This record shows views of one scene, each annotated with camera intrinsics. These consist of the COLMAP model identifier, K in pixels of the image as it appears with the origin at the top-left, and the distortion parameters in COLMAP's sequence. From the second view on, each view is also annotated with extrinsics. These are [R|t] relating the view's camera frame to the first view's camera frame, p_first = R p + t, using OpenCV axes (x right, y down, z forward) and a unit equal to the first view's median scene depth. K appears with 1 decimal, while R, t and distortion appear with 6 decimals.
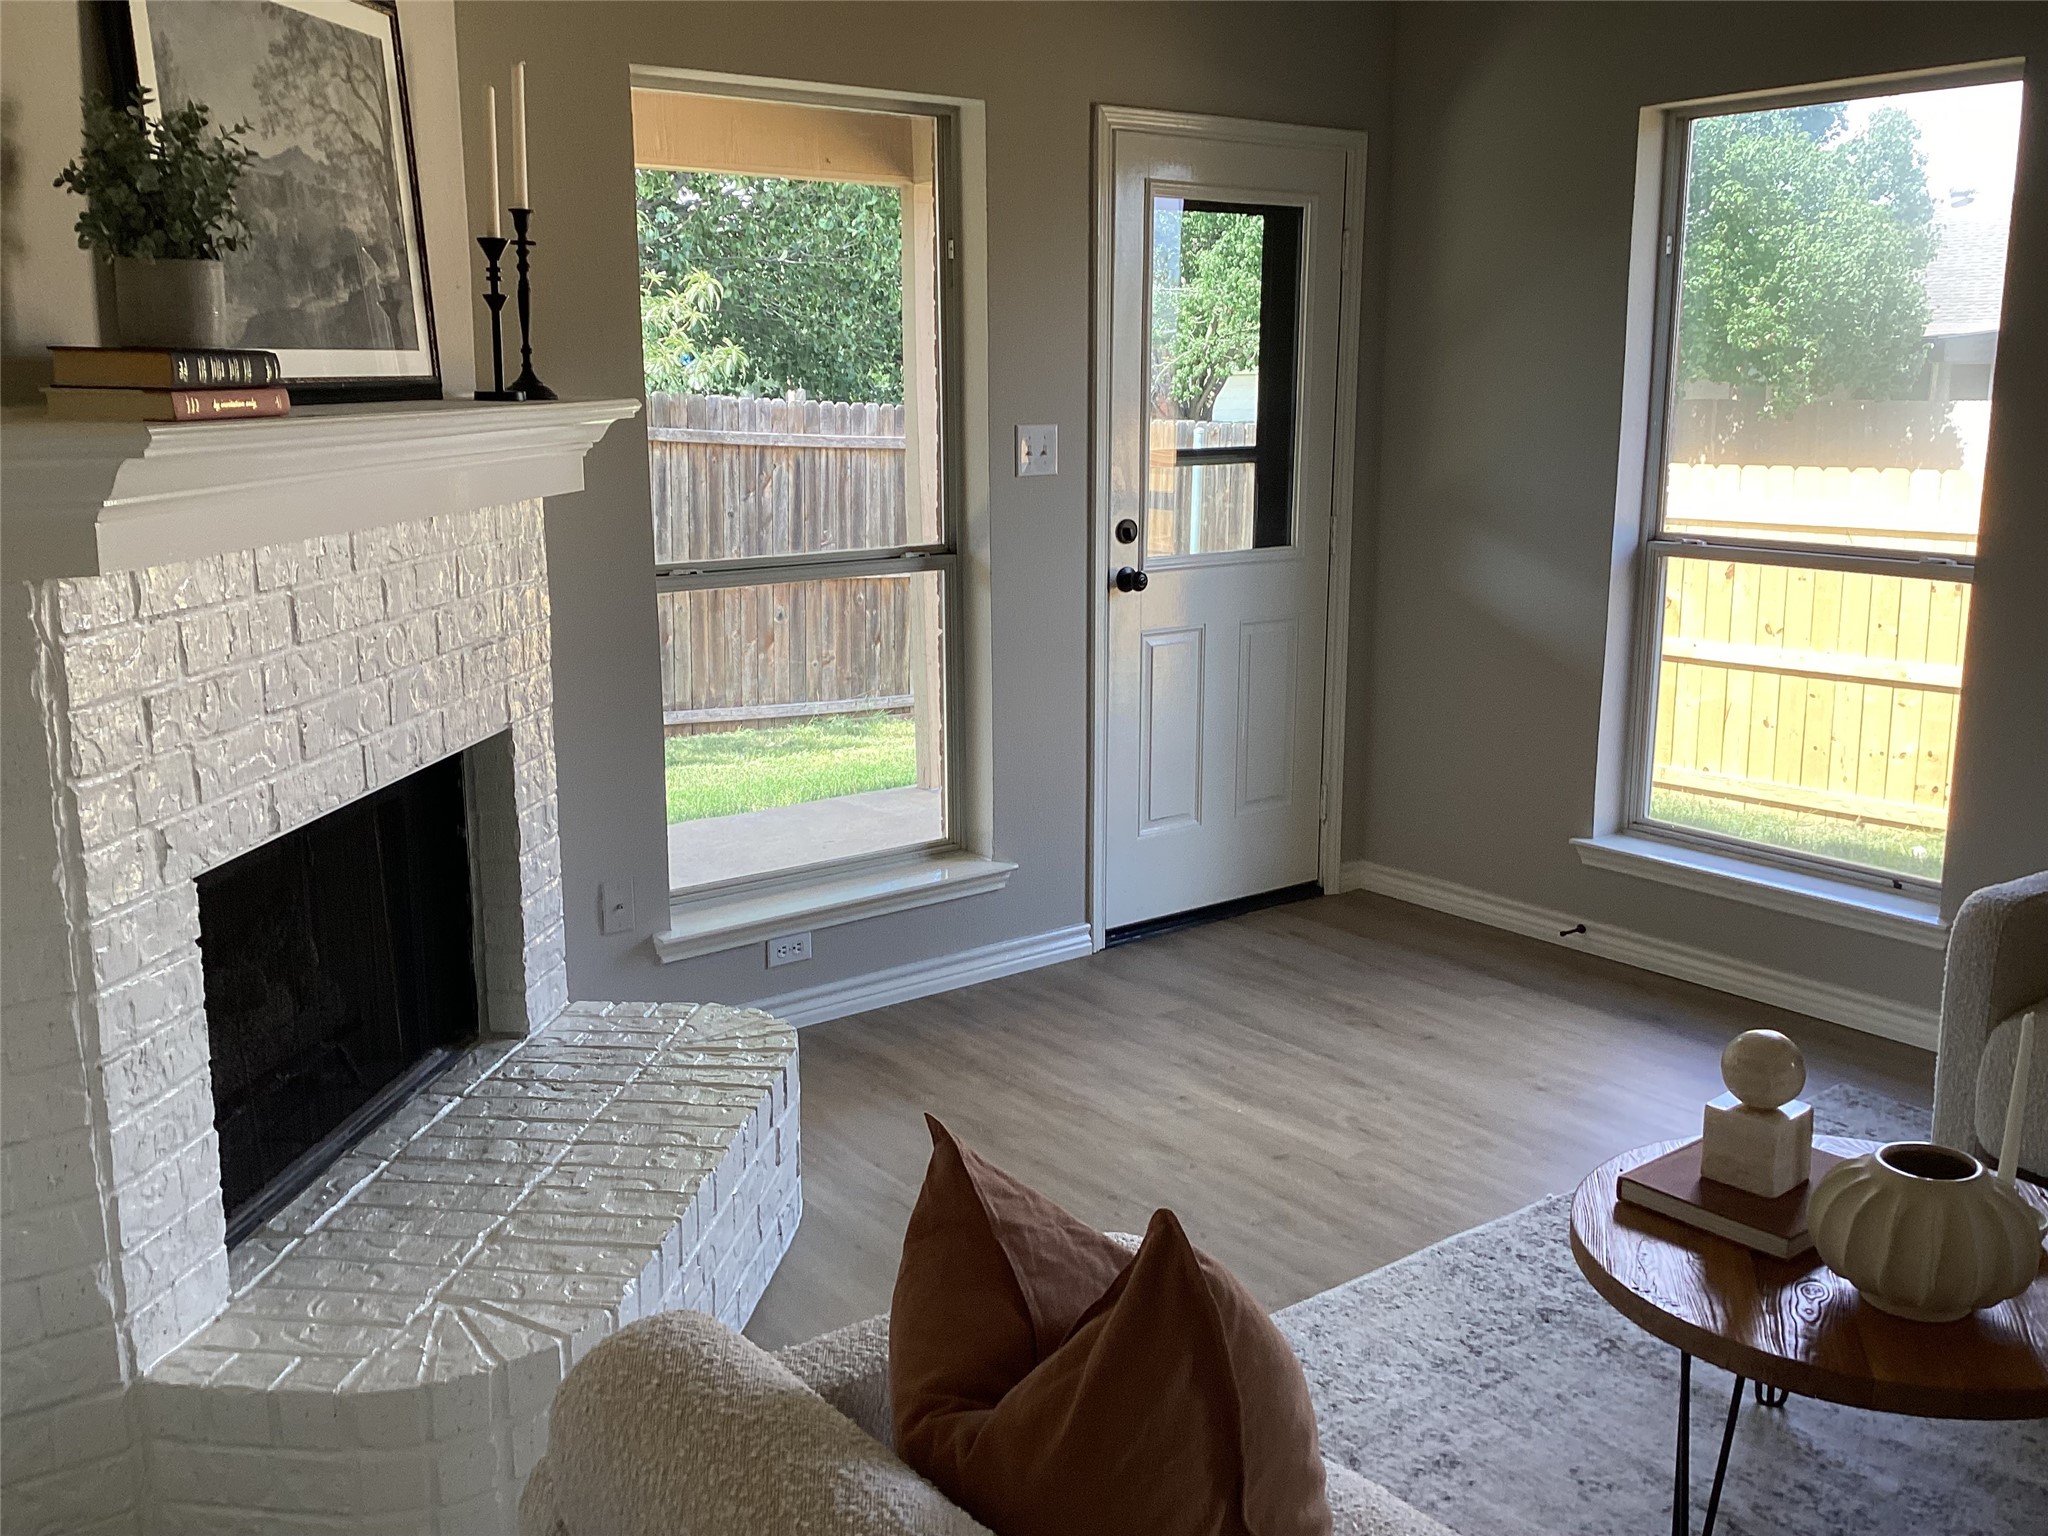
lens RADIAL K [[1867.4, 0, 1017.5], [0, 1867.4, 754.9], [0, 0, 1]] dist [0.037962, 0.000000]
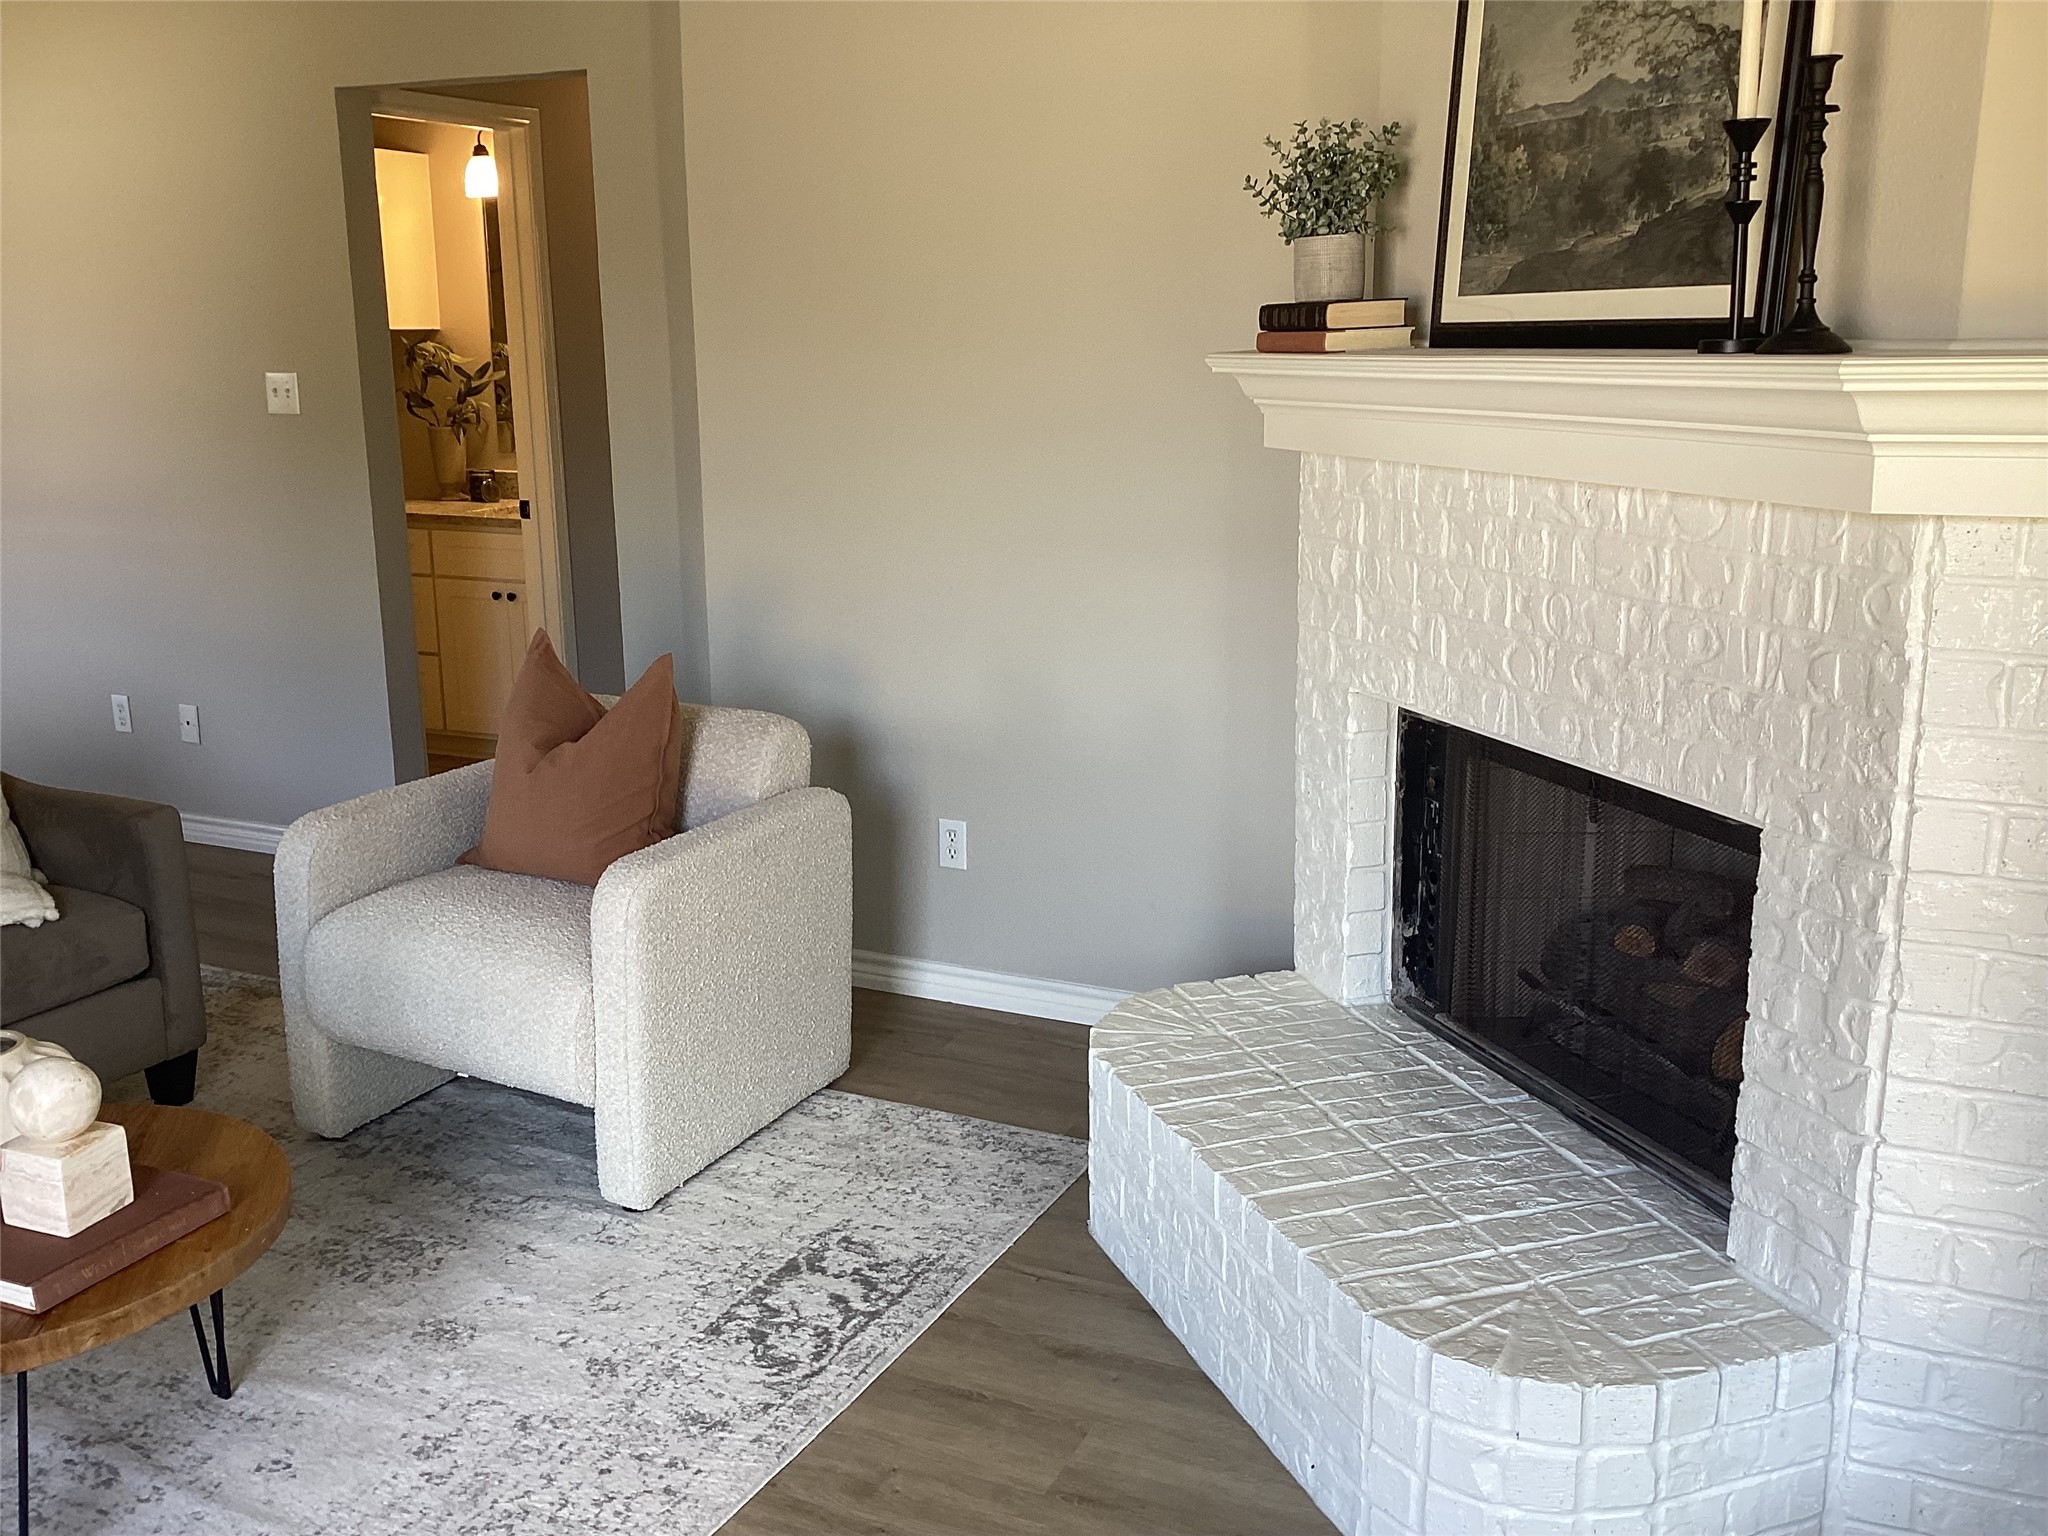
lens RADIAL K [[1867.4, 0, 1005.9], [0, 1867.4, 749.4], [0, 0, 1]] dist [0.037962, 0.000000]
pose [[-0.888139, 0.117334, -0.444344, 0.309475], [-0.078355, 0.914044, 0.397976, -0.325681], [0.452845, 0.388275, -0.802604, 1.561249]]
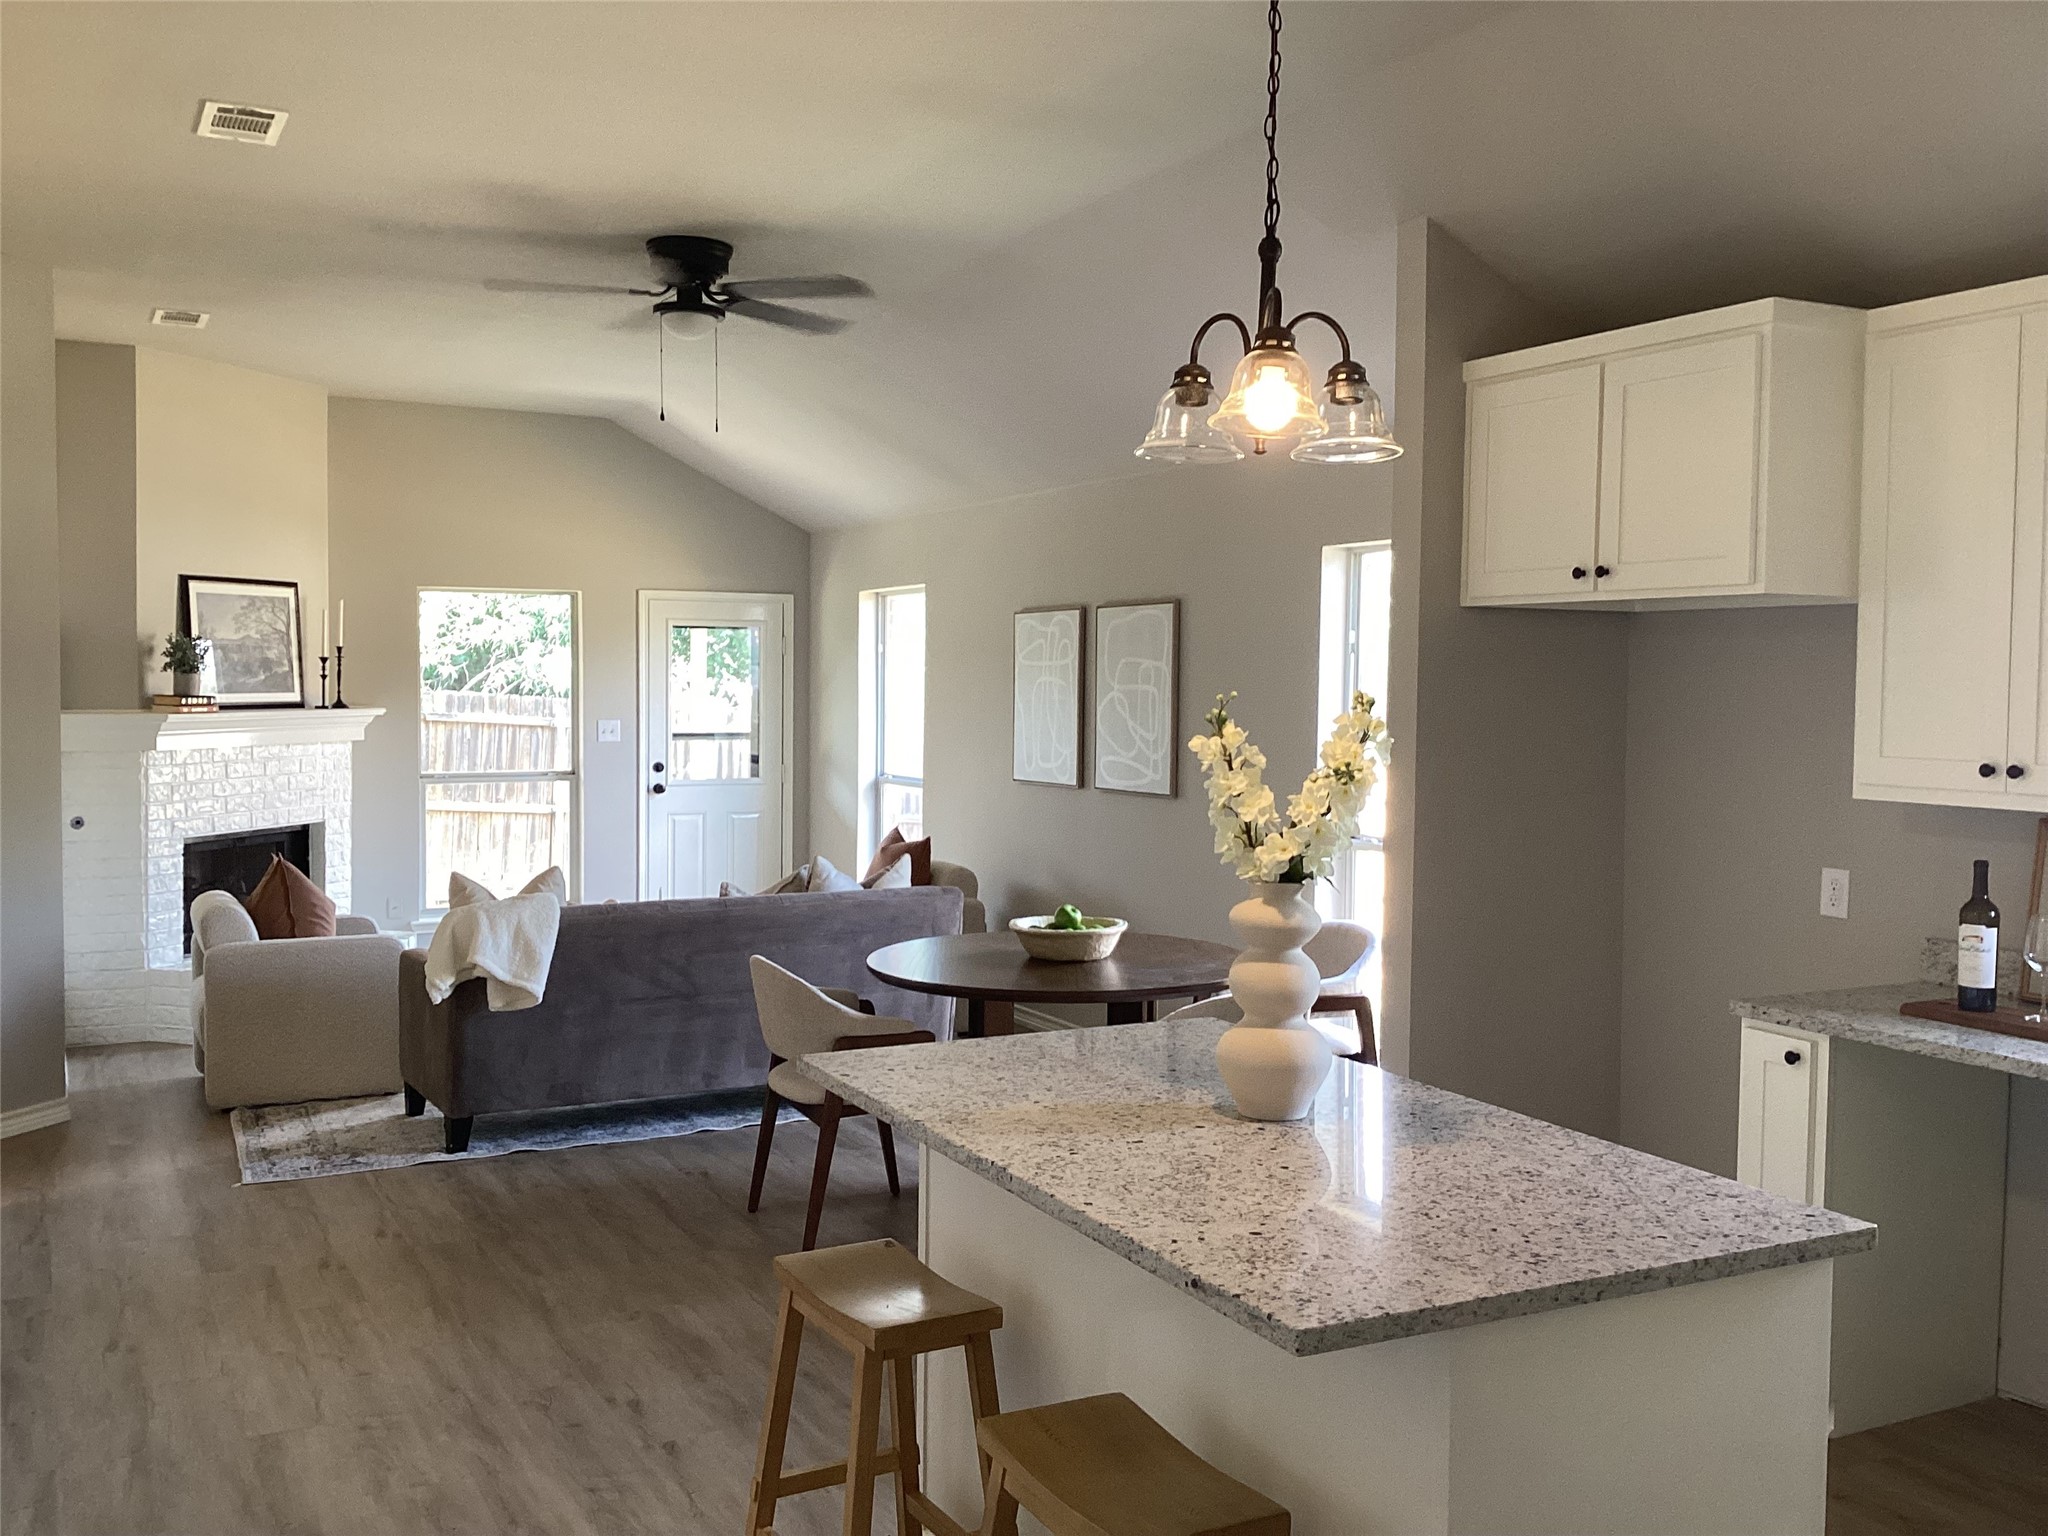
lens RADIAL K [[1867.4, 0, 1045.3], [0, 1867.4, 759.5], [0, 0, 1]] dist [0.037962, 0.000000]
pose [[0.988003, 0.012562, -0.153923, 1.379084], [-0.037133, 0.986770, -0.157819, 0.334722], [0.149904, 0.161641, 0.975398, -1.811492]]
